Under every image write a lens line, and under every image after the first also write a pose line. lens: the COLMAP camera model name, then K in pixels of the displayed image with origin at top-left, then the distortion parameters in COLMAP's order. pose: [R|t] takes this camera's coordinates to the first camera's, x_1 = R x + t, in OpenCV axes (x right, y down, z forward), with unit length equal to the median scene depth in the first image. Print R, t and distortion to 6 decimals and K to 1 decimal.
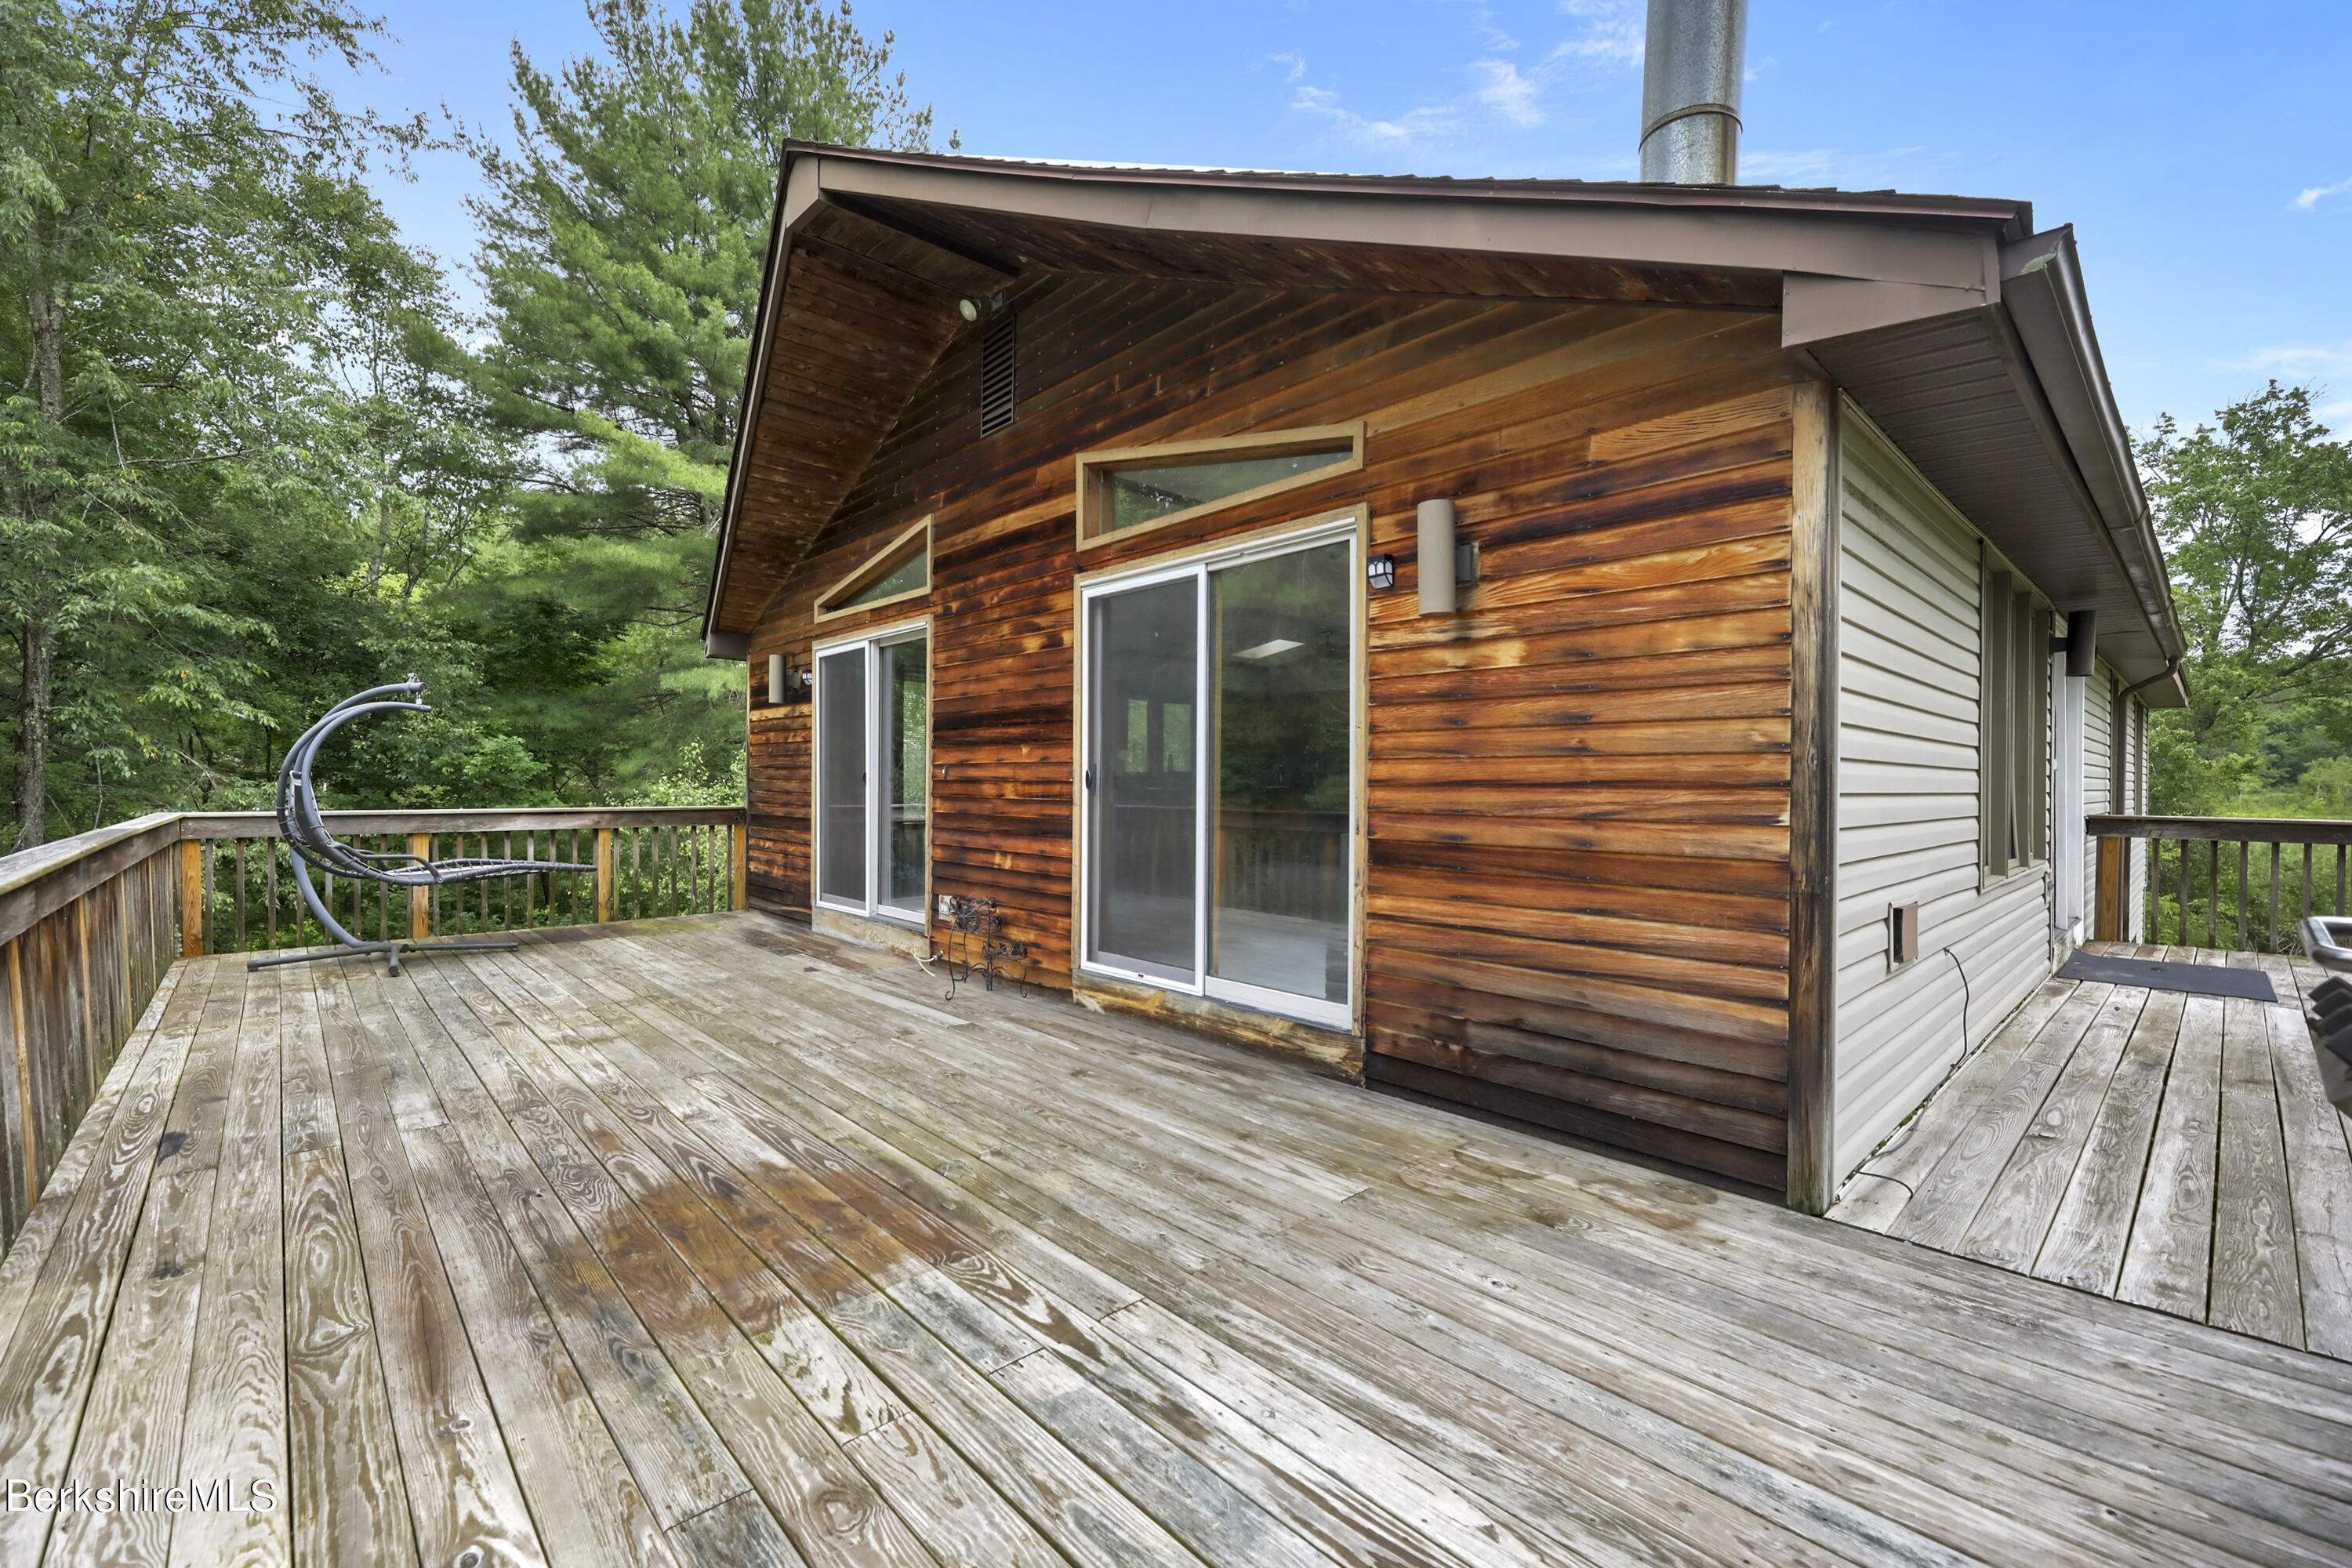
lens RADIAL K [[973.5, 0, 1175.9], [0, 973.5, 799.4], [0, 0, 1]] dist [-0.000074, -0.001141]
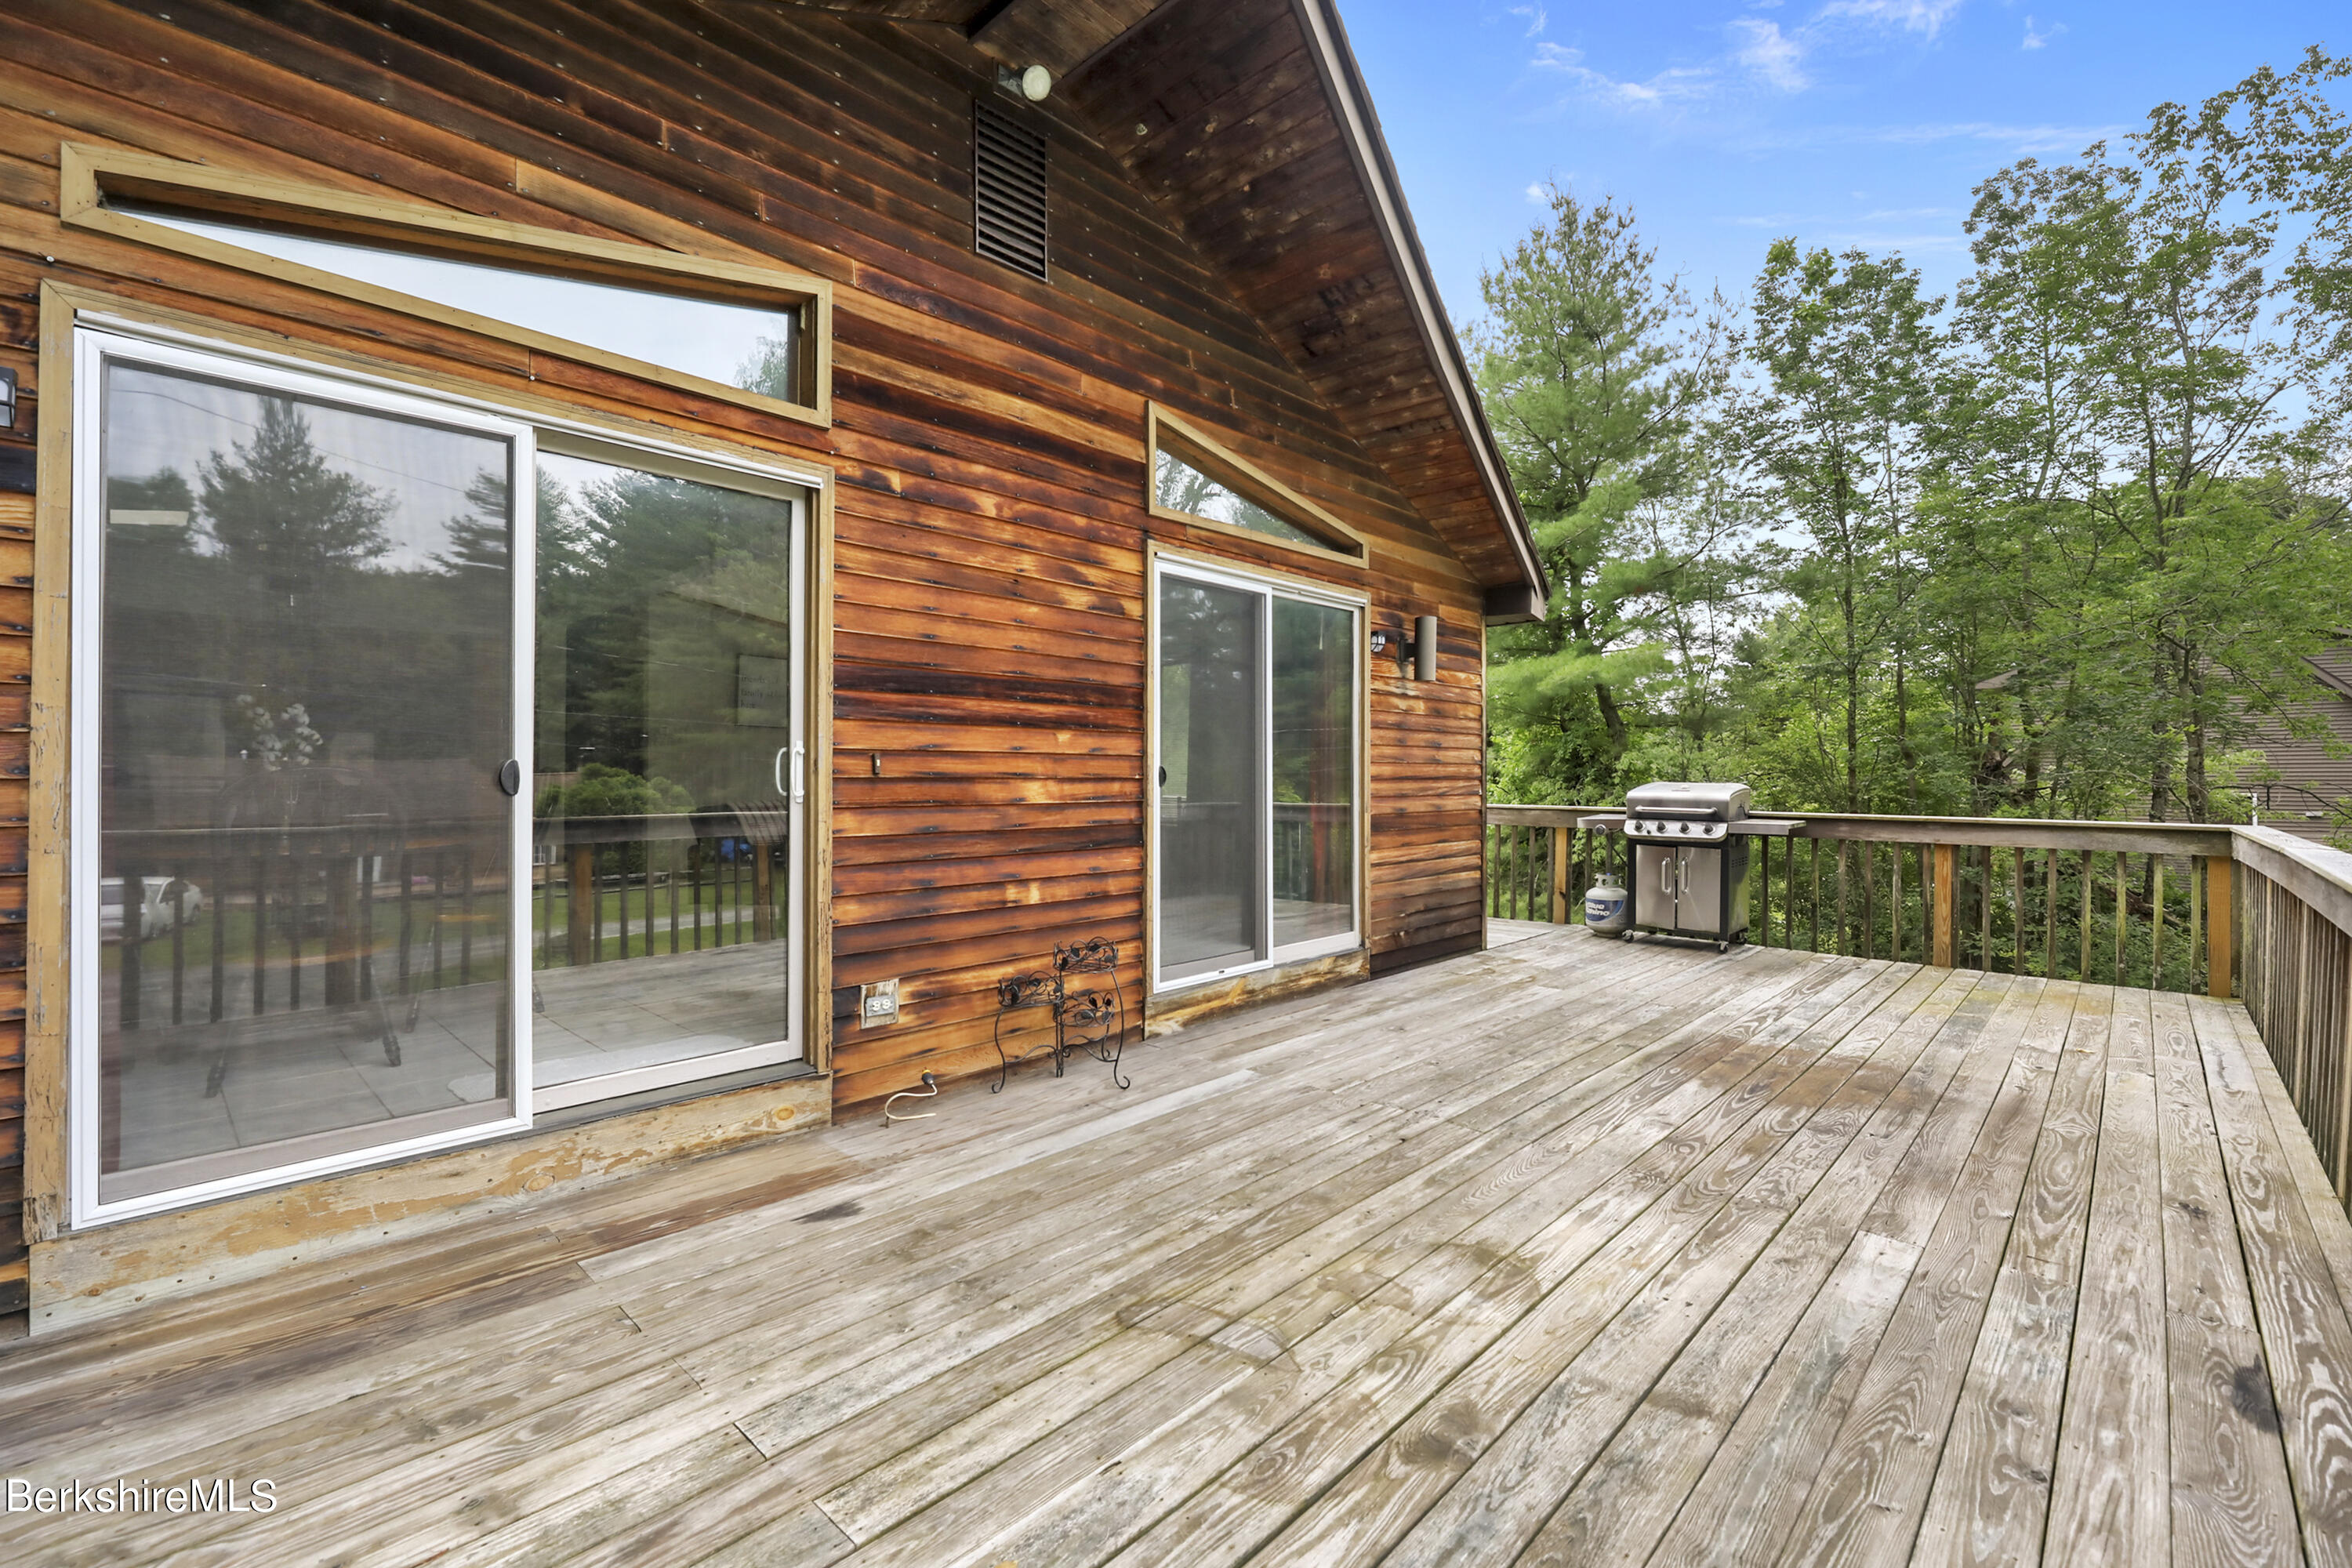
lens RADIAL K [[1001.0, 0, 1151.3], [0, 1001.0, 771.4], [0, 0, 1]] dist [0.001362, -0.000564]
pose [[-0.043053, -0.001087, 0.999072, -1.212444], [0.017412, 0.999847, 0.001838, -0.032114], [-0.998921, 0.017475, -0.043027, 1.271810]]
